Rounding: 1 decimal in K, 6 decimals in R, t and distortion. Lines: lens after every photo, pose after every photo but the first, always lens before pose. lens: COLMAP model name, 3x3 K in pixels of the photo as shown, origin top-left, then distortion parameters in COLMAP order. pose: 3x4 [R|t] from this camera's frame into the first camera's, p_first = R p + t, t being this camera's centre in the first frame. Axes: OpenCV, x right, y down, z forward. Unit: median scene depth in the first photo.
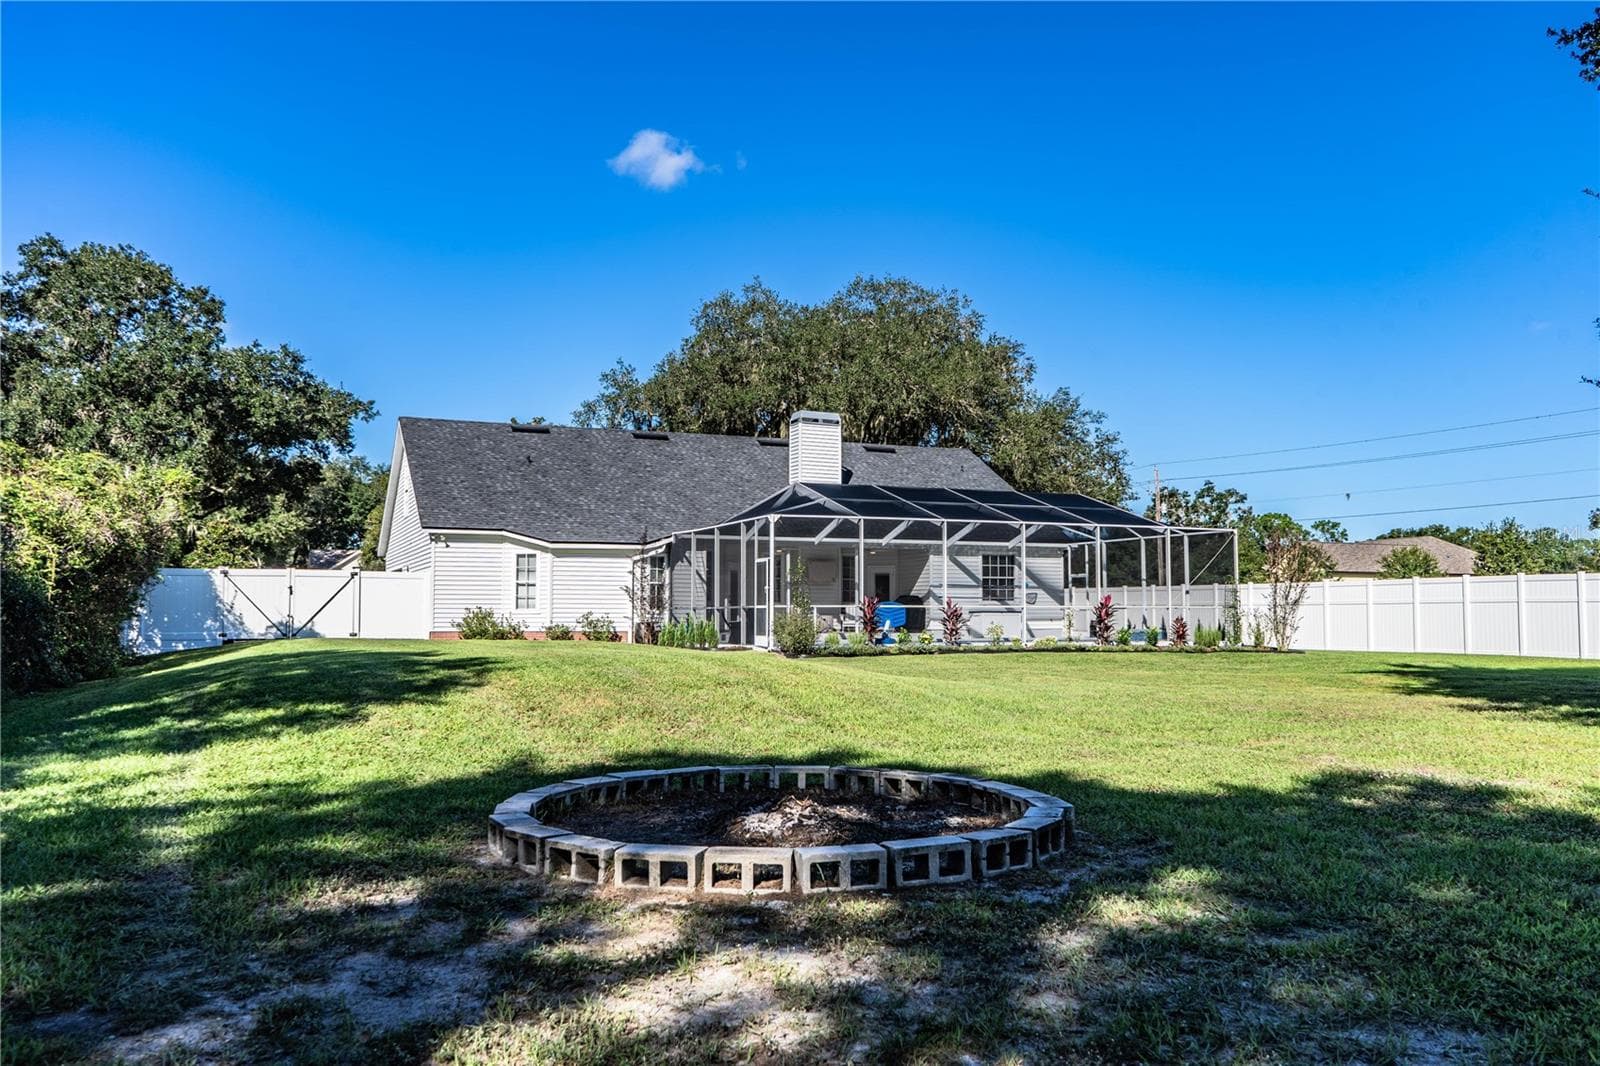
lens RADIAL K [[1275.4, 0, 800.0], [0, 1275.4, 533.0], [0, 0, 1]] dist [-0.022552, 0.001080]
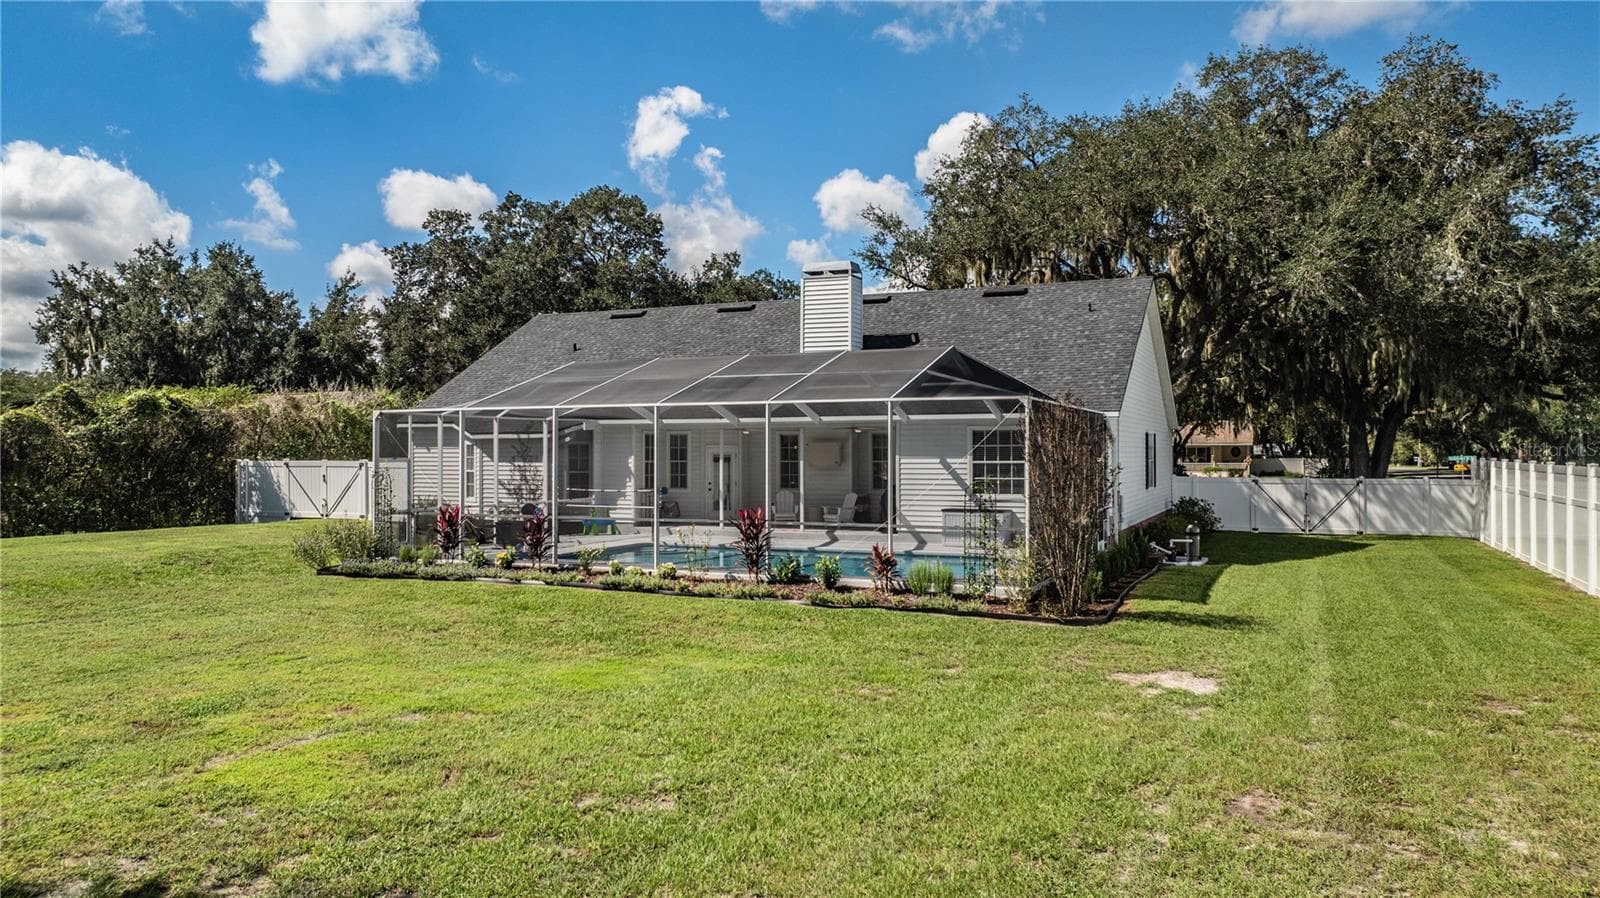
lens RADIAL K [[1126.9, 0, 794.2], [0, 1126.9, 445.0], [0, 0, 1]] dist [-0.030608, 0.035187]
pose [[0.687254, -0.006281, -0.726390, 0.481994], [0.046653, 0.998280, 0.035507, -0.002353], [0.724917, -0.058291, 0.686365, 0.431461]]
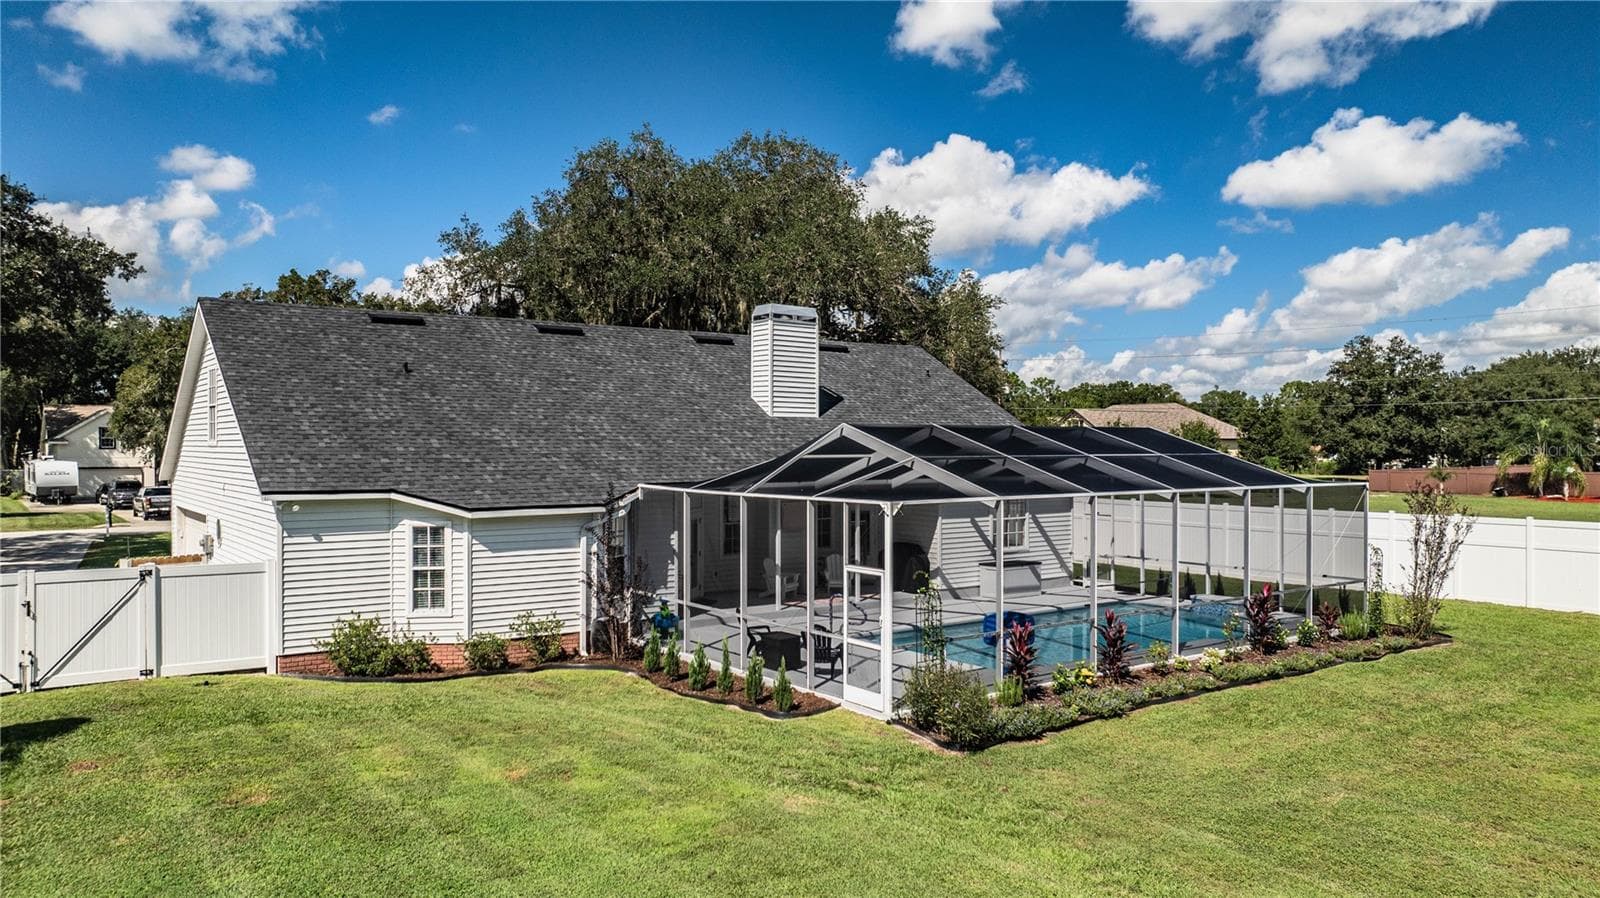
lens RADIAL K [[1126.9, 0, 794.2], [0, 1126.9, 445.0], [0, 0, 1]] dist [-0.030608, 0.035187]
pose [[0.975119, 0.001465, 0.221676, -0.121479], [-0.016153, 0.997790, 0.064461, -0.049813], [-0.221091, -0.066437, 0.972987, 0.303736]]
